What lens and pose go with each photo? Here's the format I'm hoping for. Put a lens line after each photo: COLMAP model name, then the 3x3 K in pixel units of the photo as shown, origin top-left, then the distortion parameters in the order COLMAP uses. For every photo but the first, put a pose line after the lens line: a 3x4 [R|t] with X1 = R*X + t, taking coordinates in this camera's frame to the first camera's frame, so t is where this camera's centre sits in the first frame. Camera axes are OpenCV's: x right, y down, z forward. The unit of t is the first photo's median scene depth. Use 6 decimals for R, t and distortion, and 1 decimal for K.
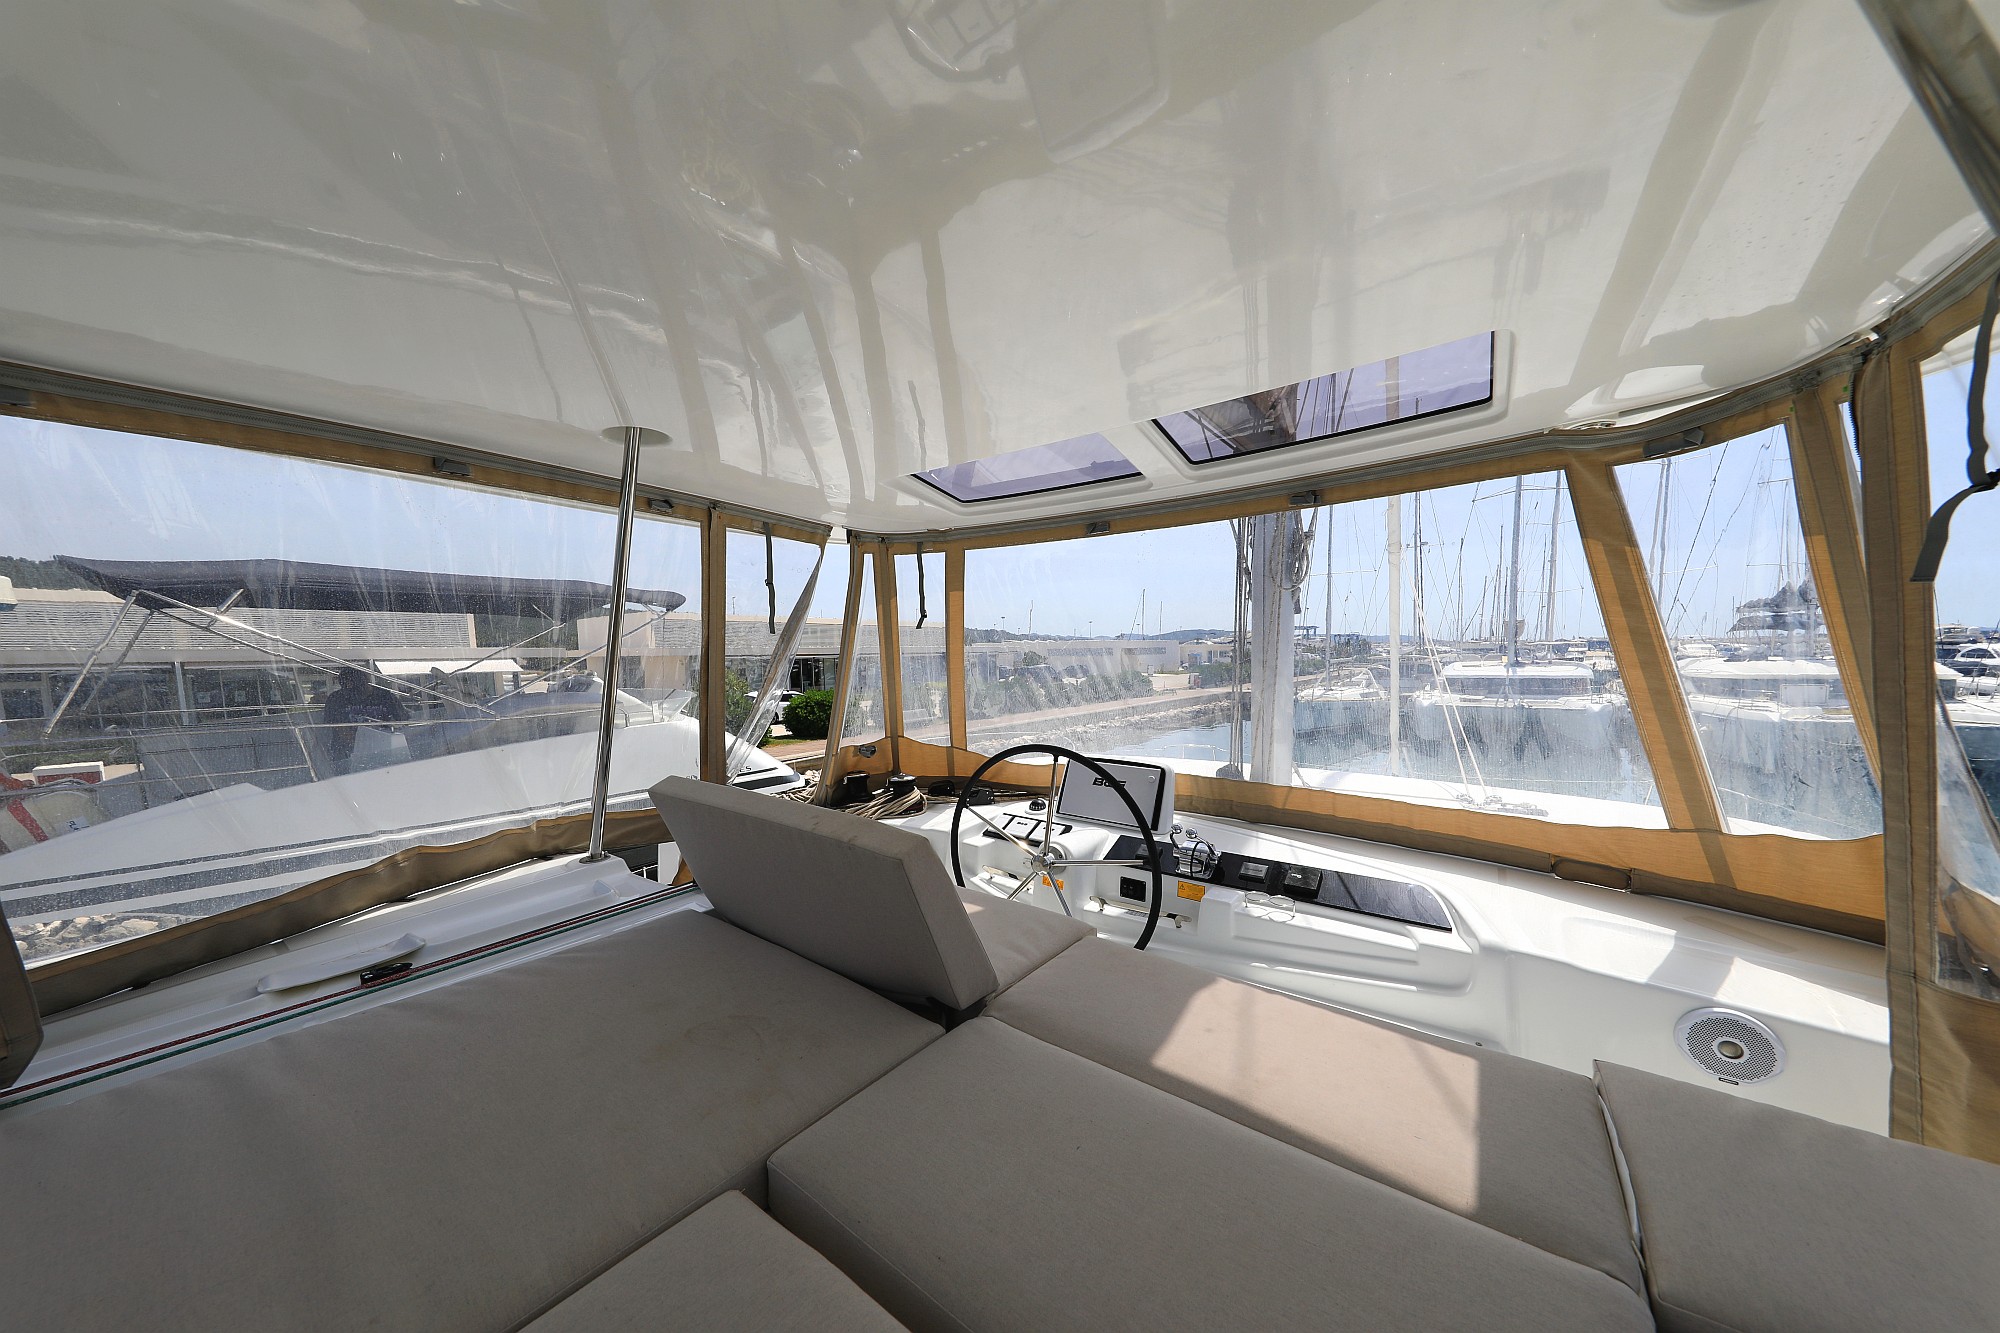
lens RADIAL K [[626.9, 0, 1003.5], [0, 626.9, 699.2], [0, 0, 1]] dist [0.000055, -0.000052]
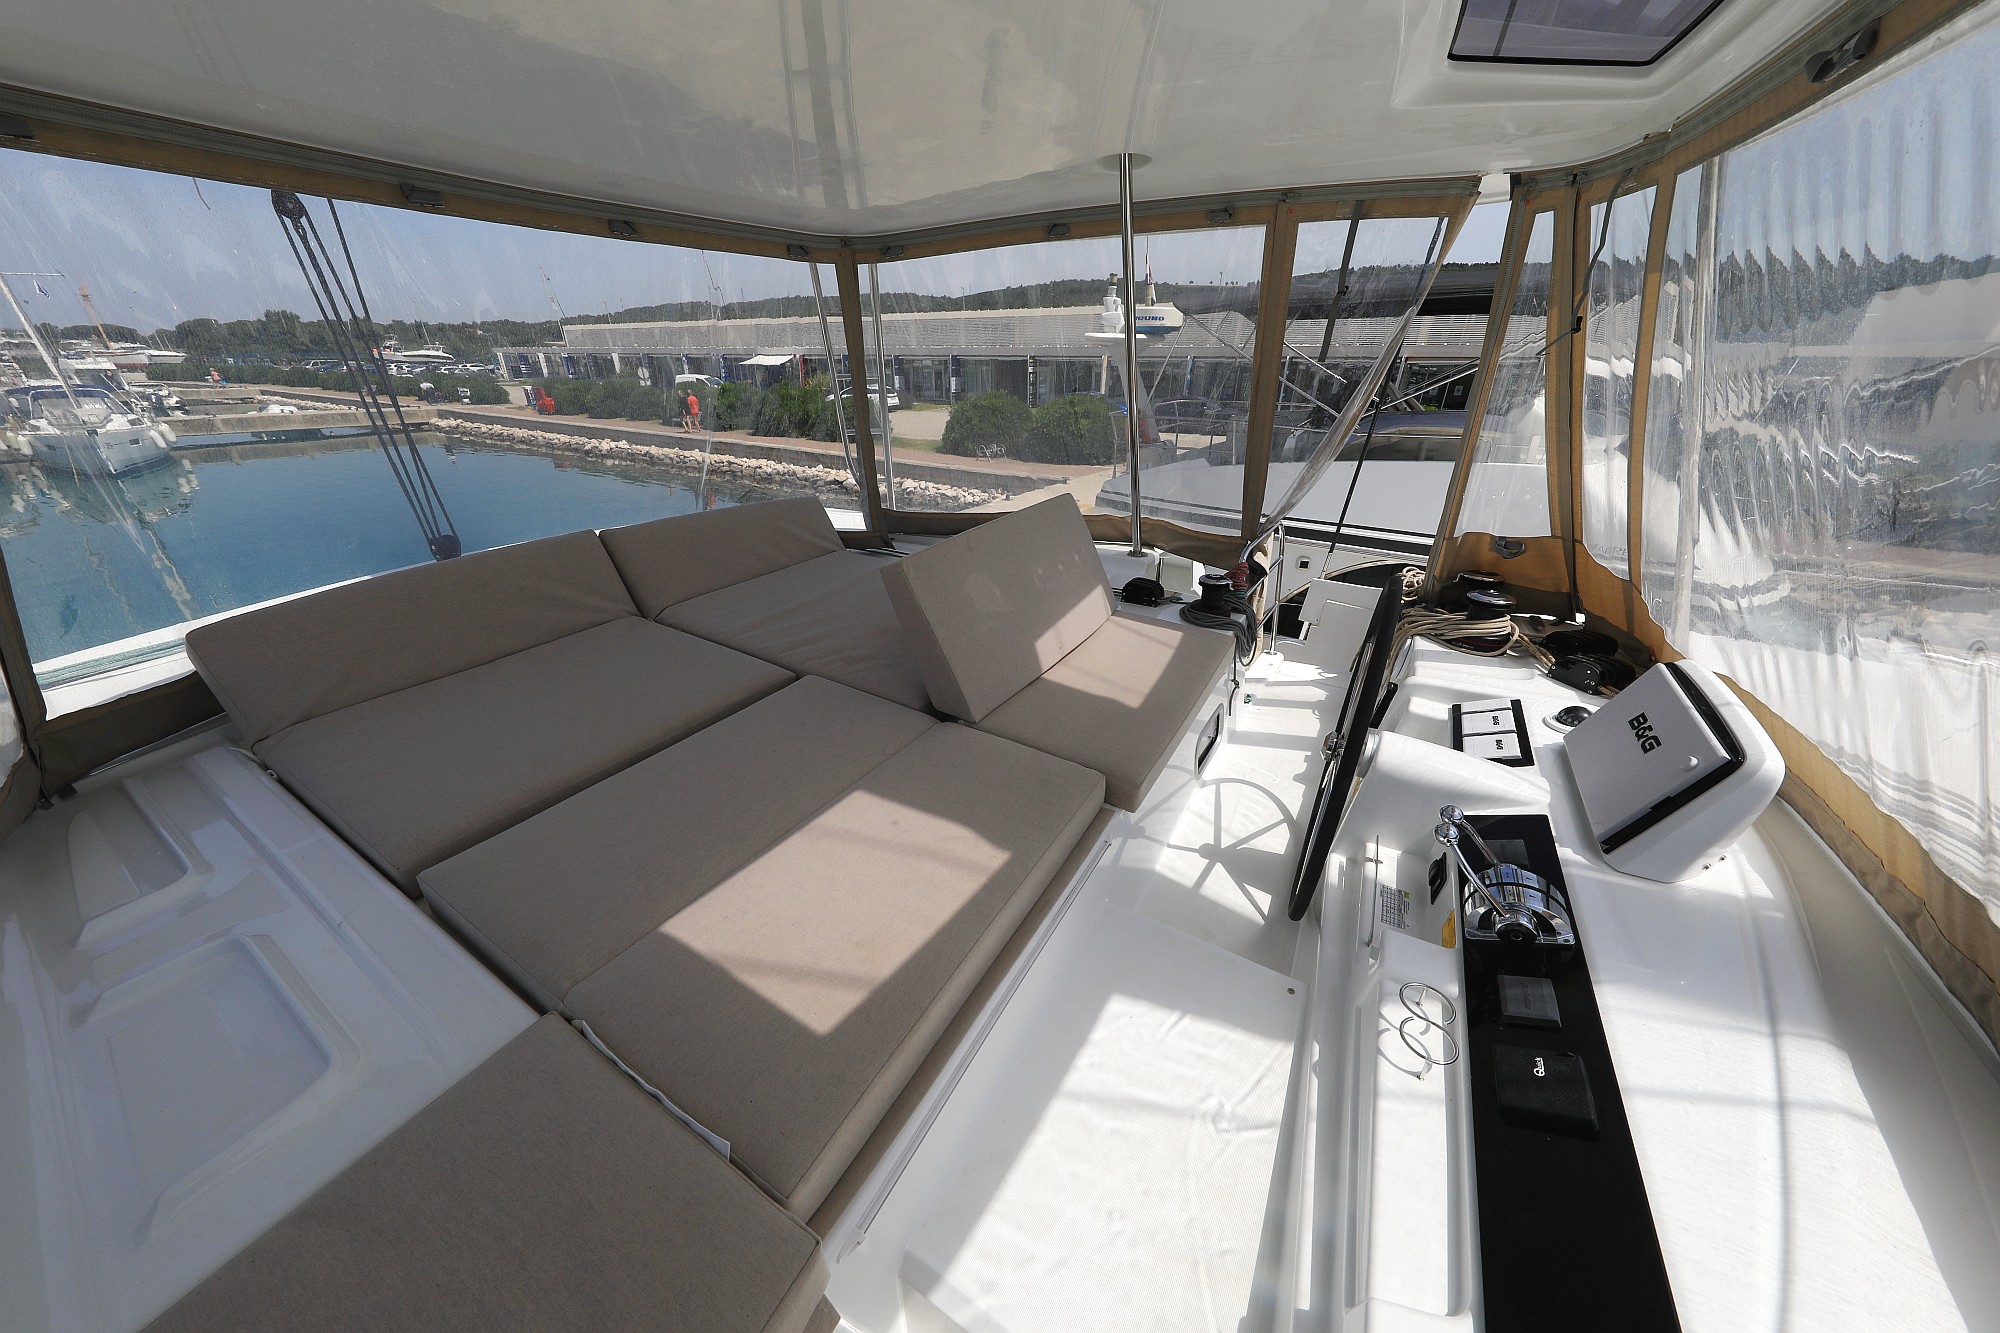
lens RADIAL K [[626.9, 0, 1003.5], [0, 626.9, 699.2], [0, 0, 1]] dist [0.000055, -0.000052]
pose [[0.130417, 0.492521, -0.860474, 0.559069], [-0.083396, 0.870260, 0.485482, -0.091200], [0.987946, 0.008445, 0.154571, 0.486258]]
